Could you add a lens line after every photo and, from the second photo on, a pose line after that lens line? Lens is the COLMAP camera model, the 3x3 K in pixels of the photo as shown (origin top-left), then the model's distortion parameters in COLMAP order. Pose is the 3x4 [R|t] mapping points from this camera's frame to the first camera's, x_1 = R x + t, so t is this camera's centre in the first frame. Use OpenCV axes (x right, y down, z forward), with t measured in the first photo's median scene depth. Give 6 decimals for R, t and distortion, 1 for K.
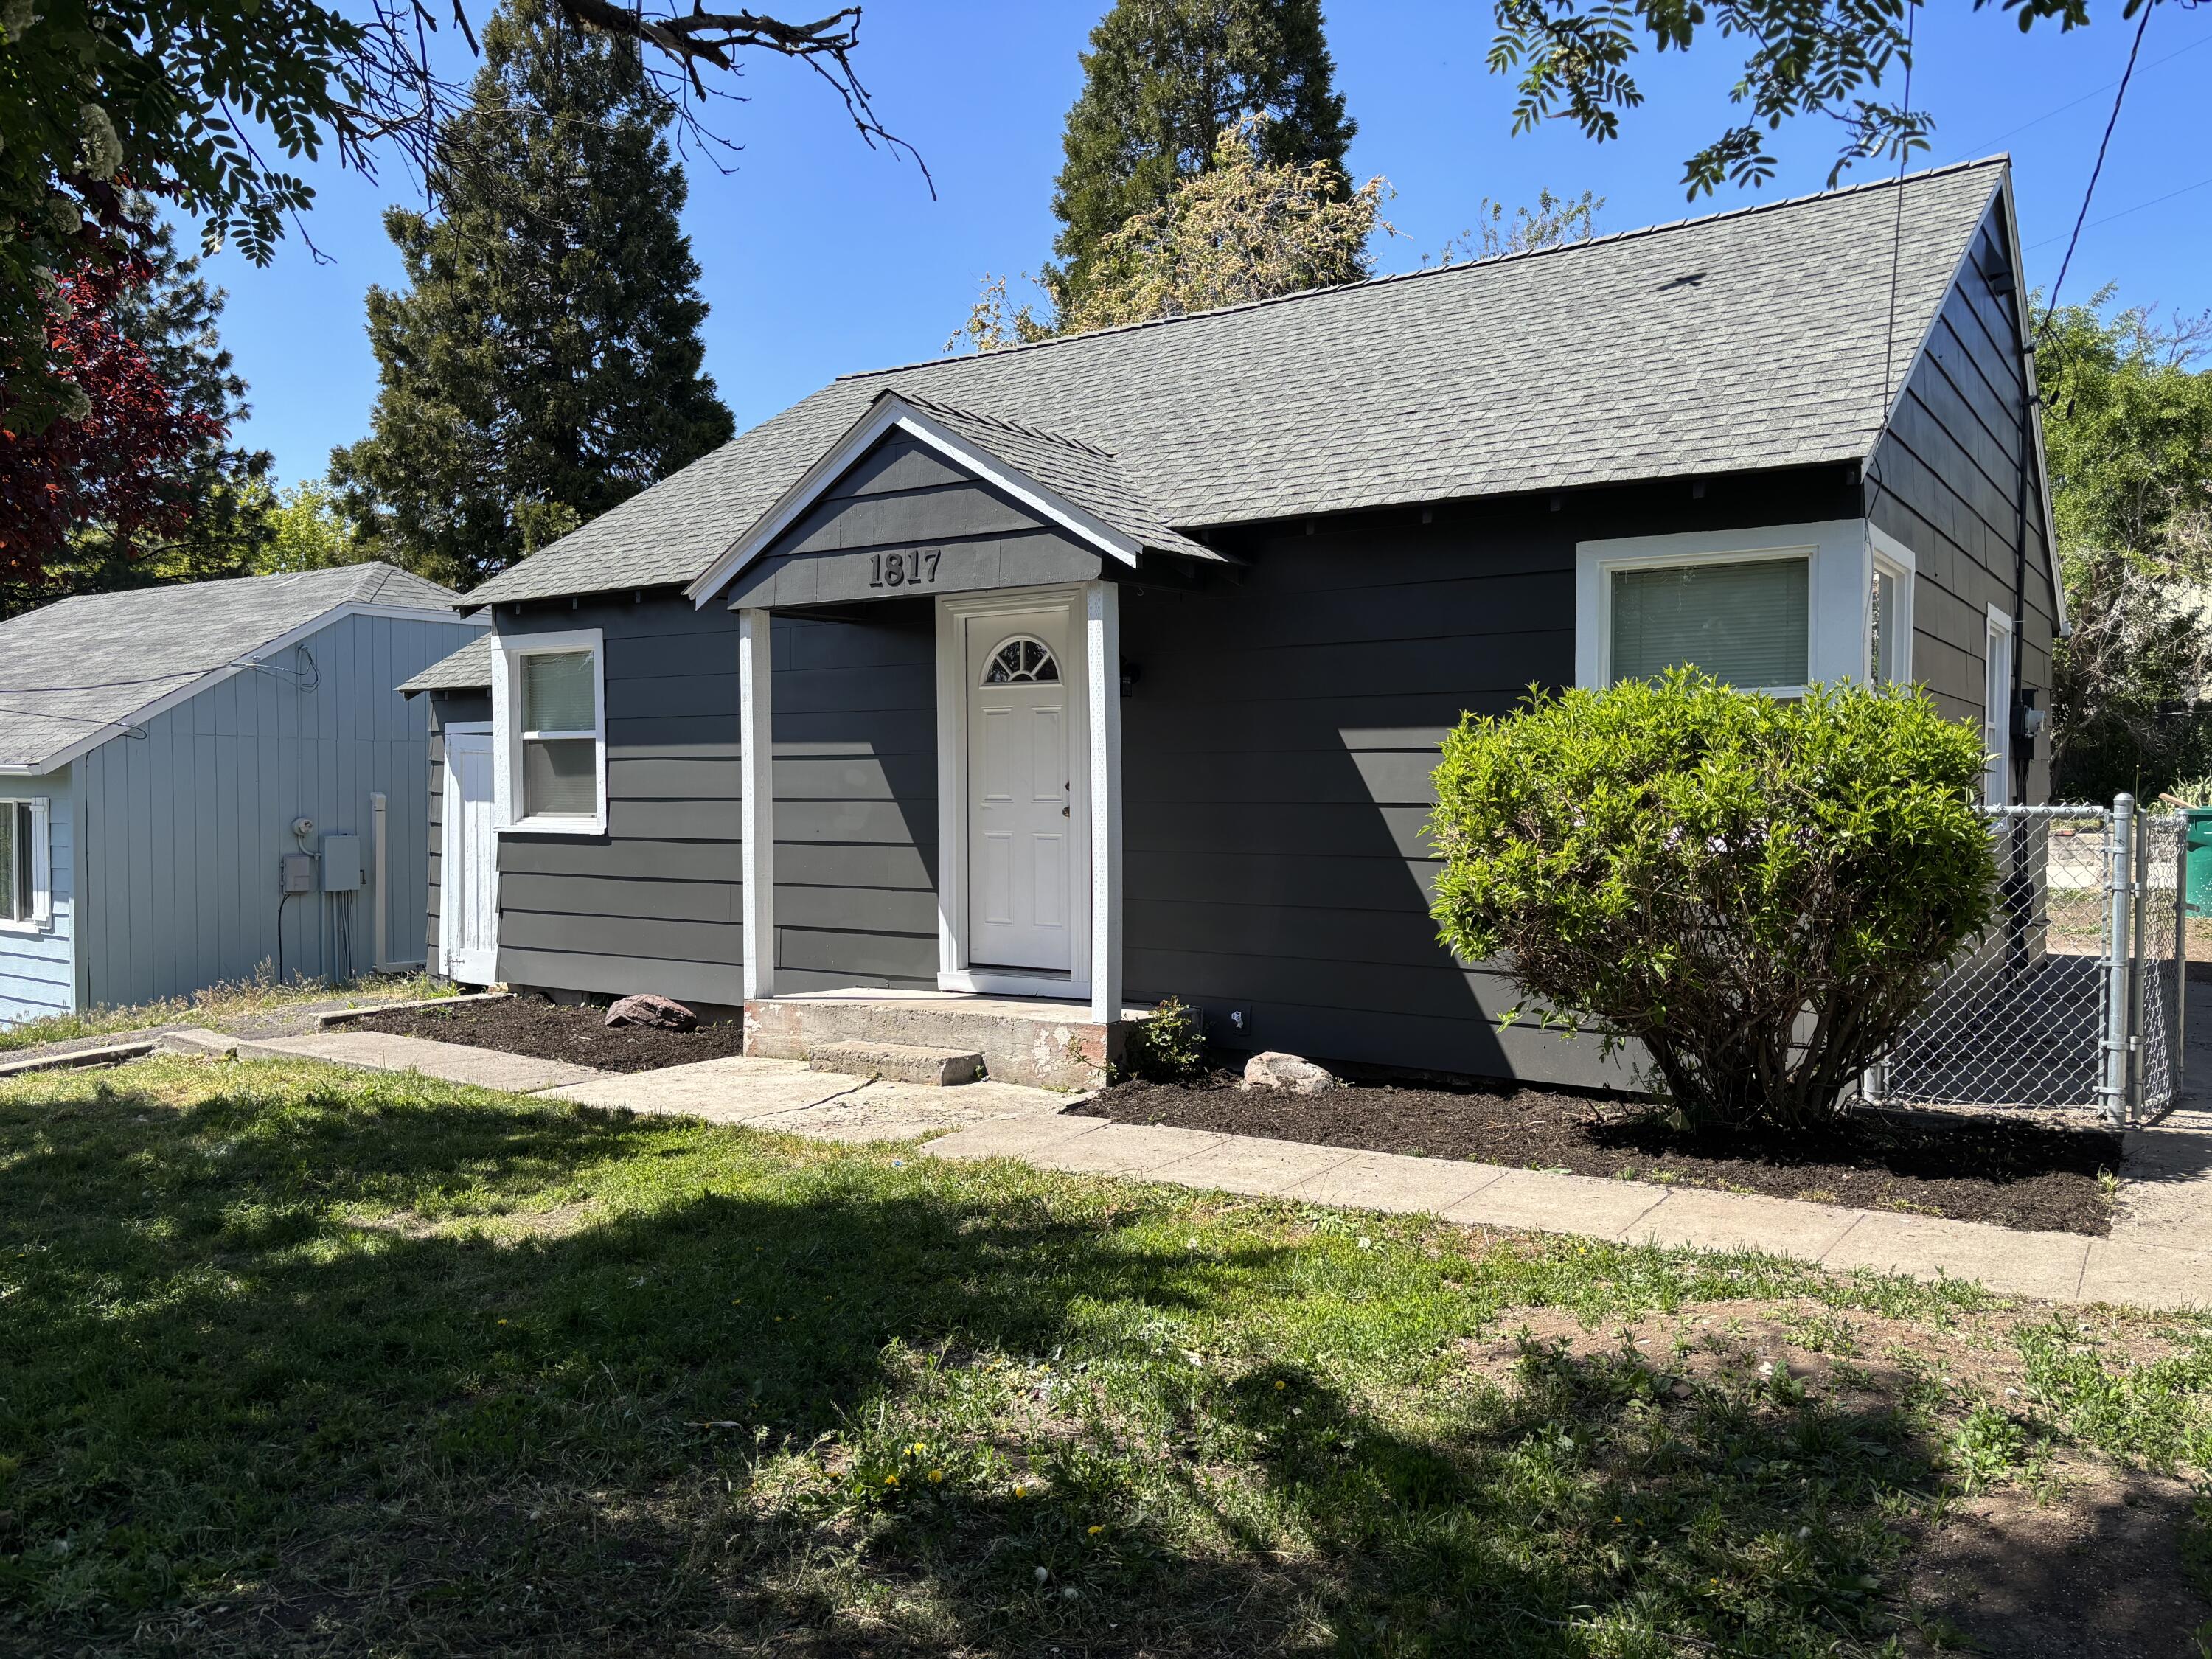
lens RADIAL K [[1668.0, 0, 1121.3], [0, 1668.0, 844.2], [0, 0, 1]] dist [0.052727, -0.058890]
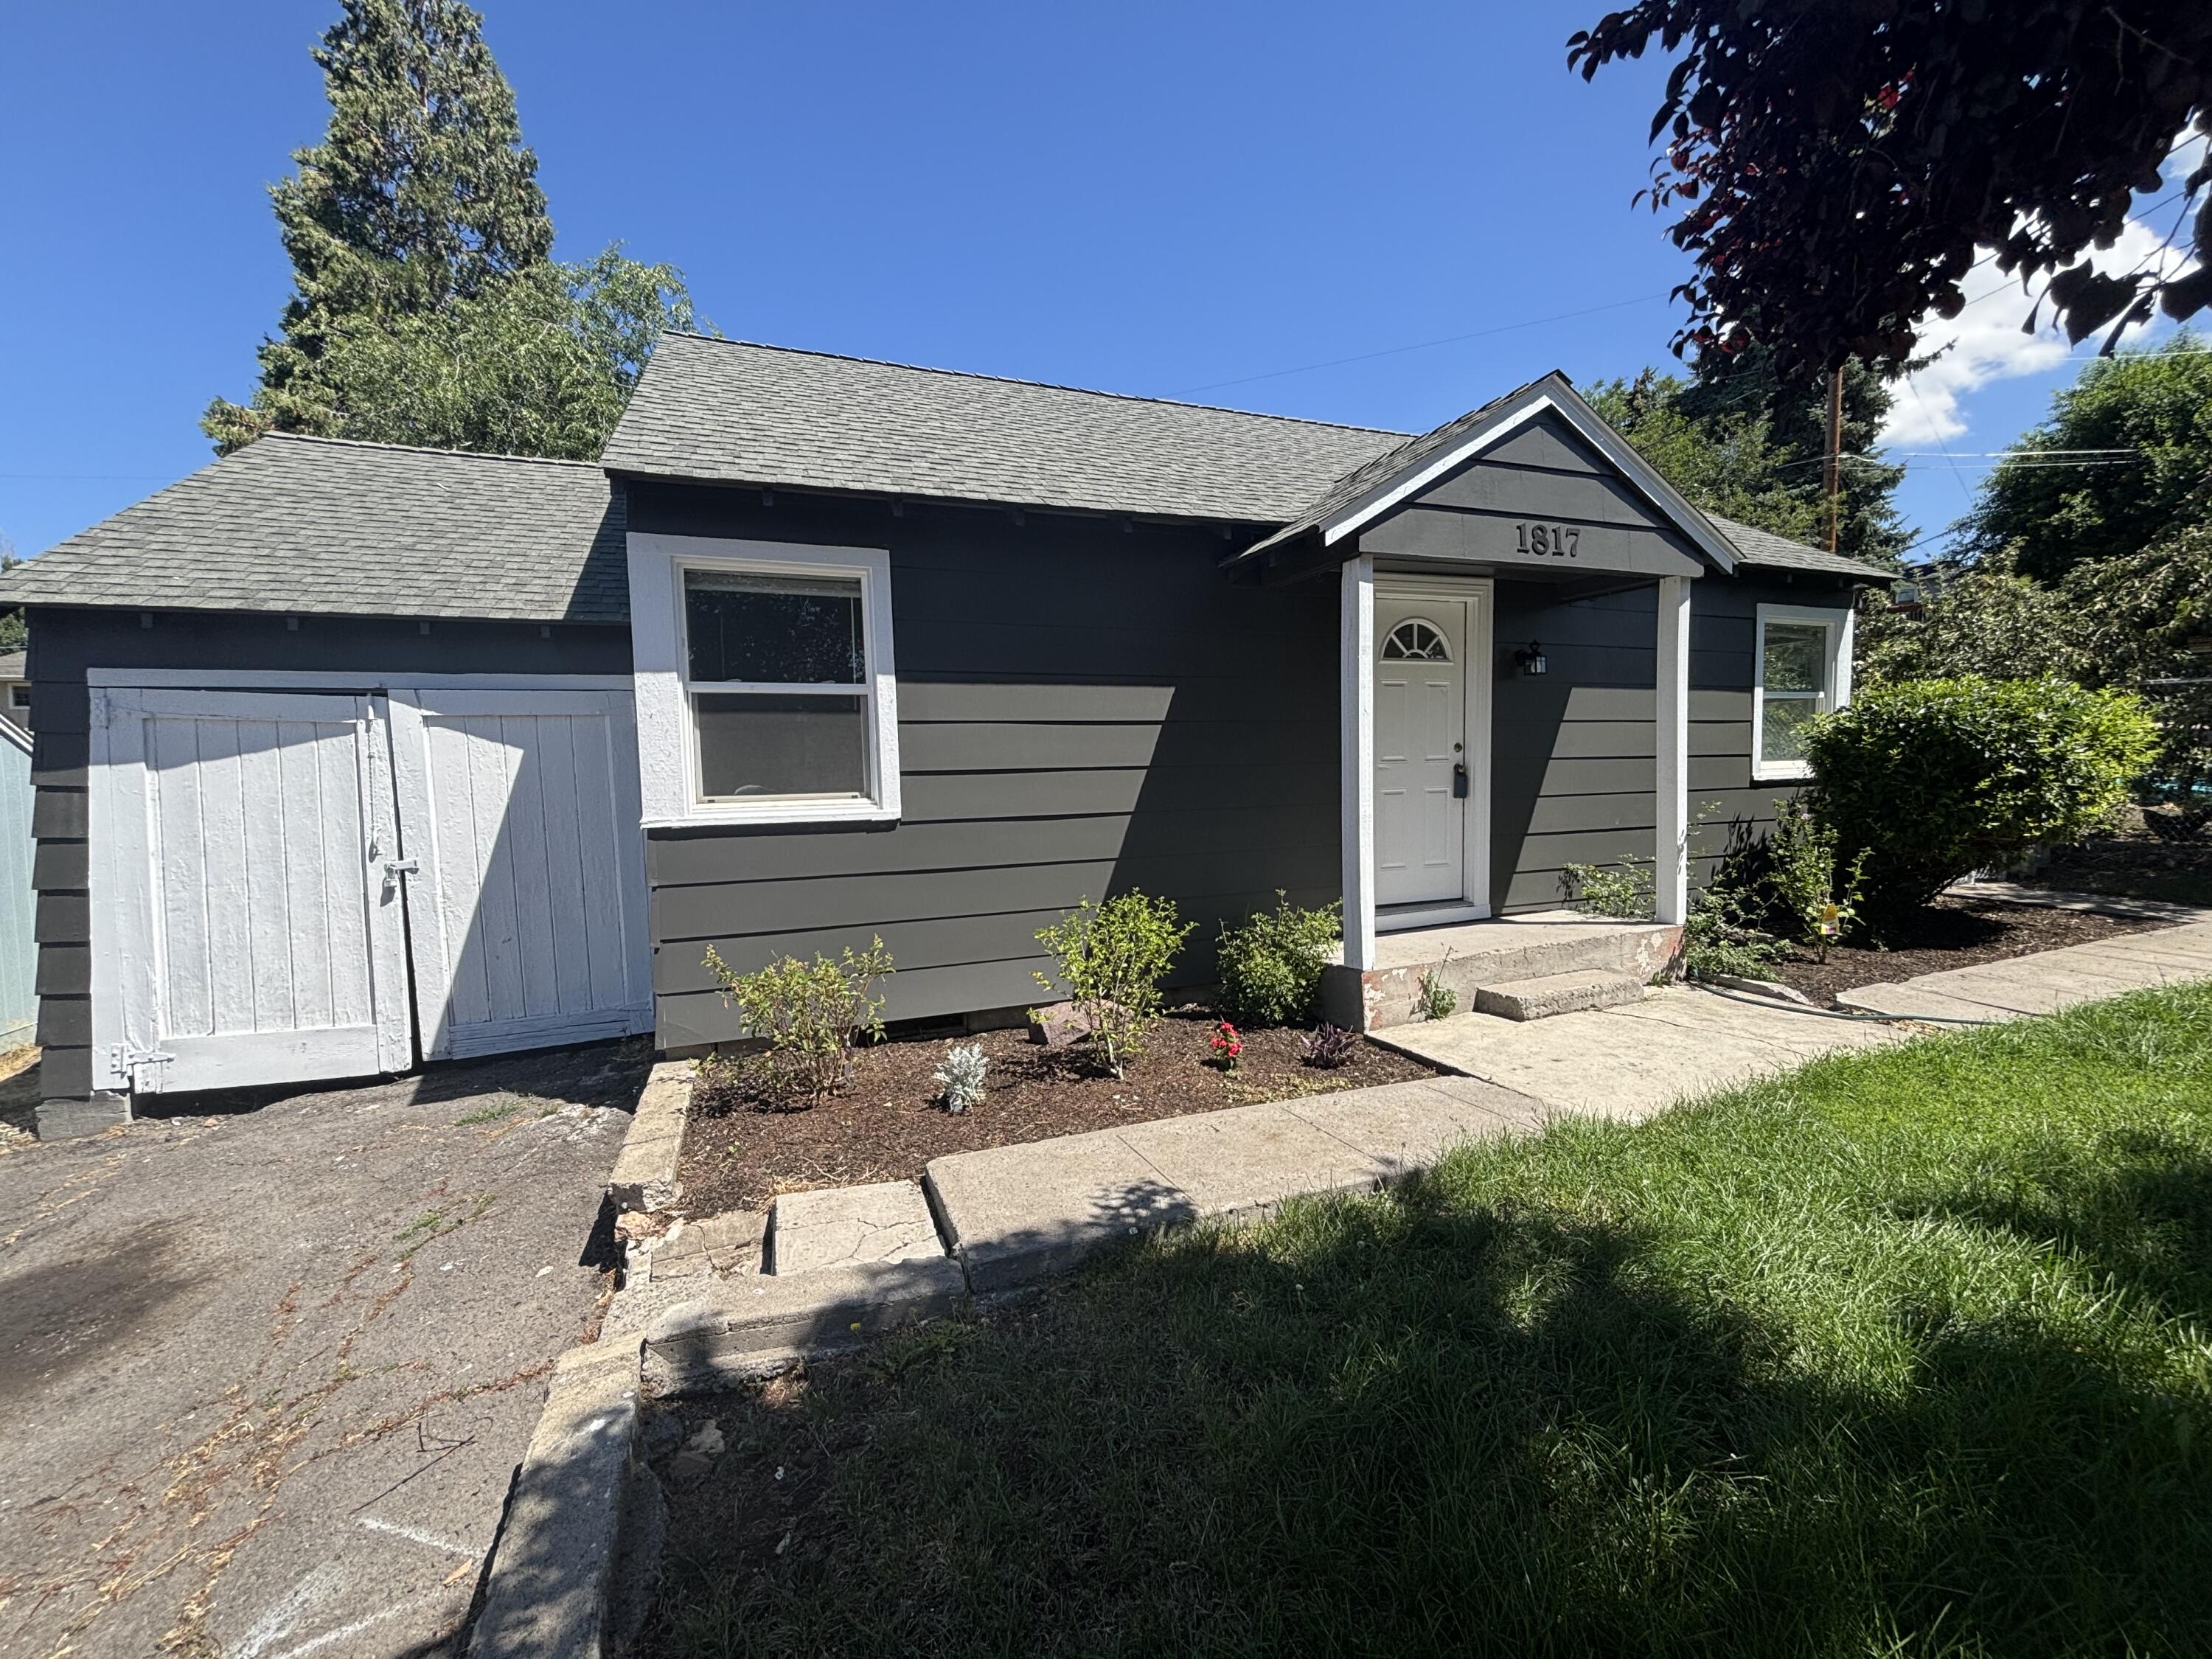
lens RADIAL K [[888.1, 0, 1099.6], [0, 888.1, 833.4], [0, 0, 1]] dist [-0.002203, 0.000719]
pose [[0.580994, -0.070174, 0.810877, -0.726034], [0.050982, 0.997458, 0.049792, -0.018198], [-0.812310, 0.012412, 0.583094, 0.842407]]
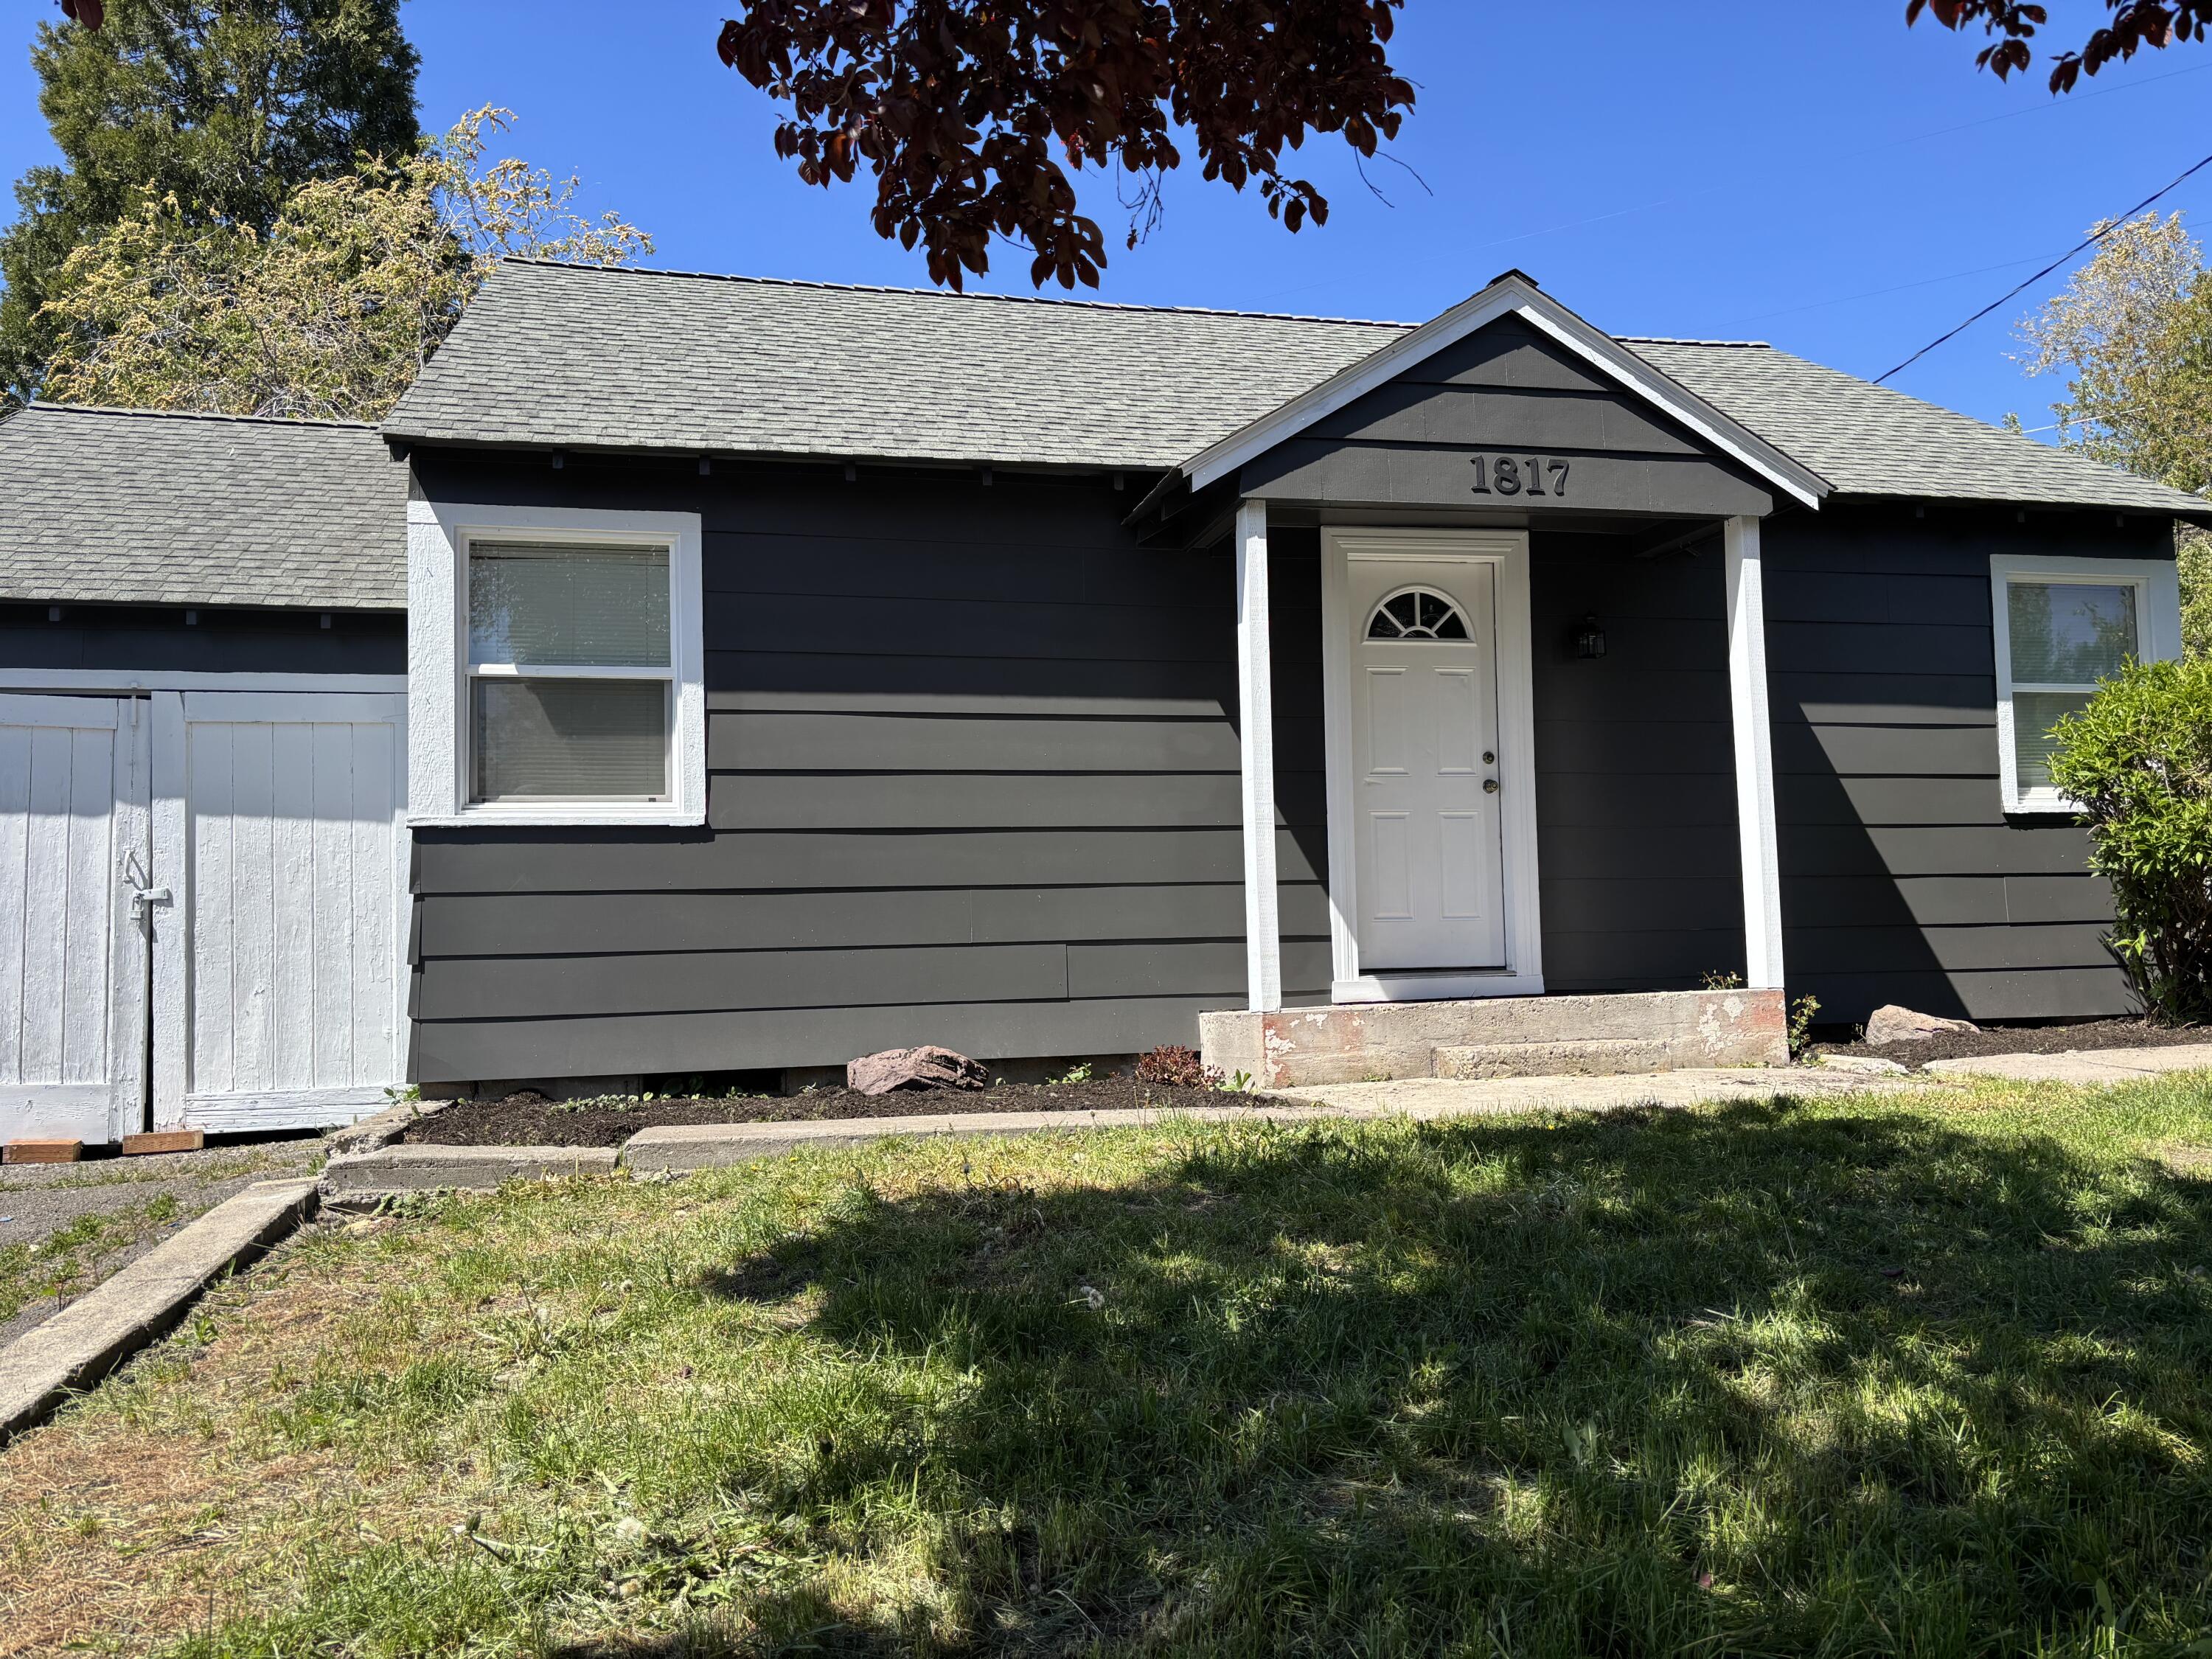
lens RADIAL K [[1668.0, 0, 1116.6], [0, 1668.0, 831.9], [0, 0, 1]] dist [0.052727, -0.058890]
pose [[0.683760, 0.036037, 0.728817, -0.827039], [0.046362, 0.994616, -0.092675, 0.079396], [-0.728233, 0.097157, 0.678408, 0.546632]]
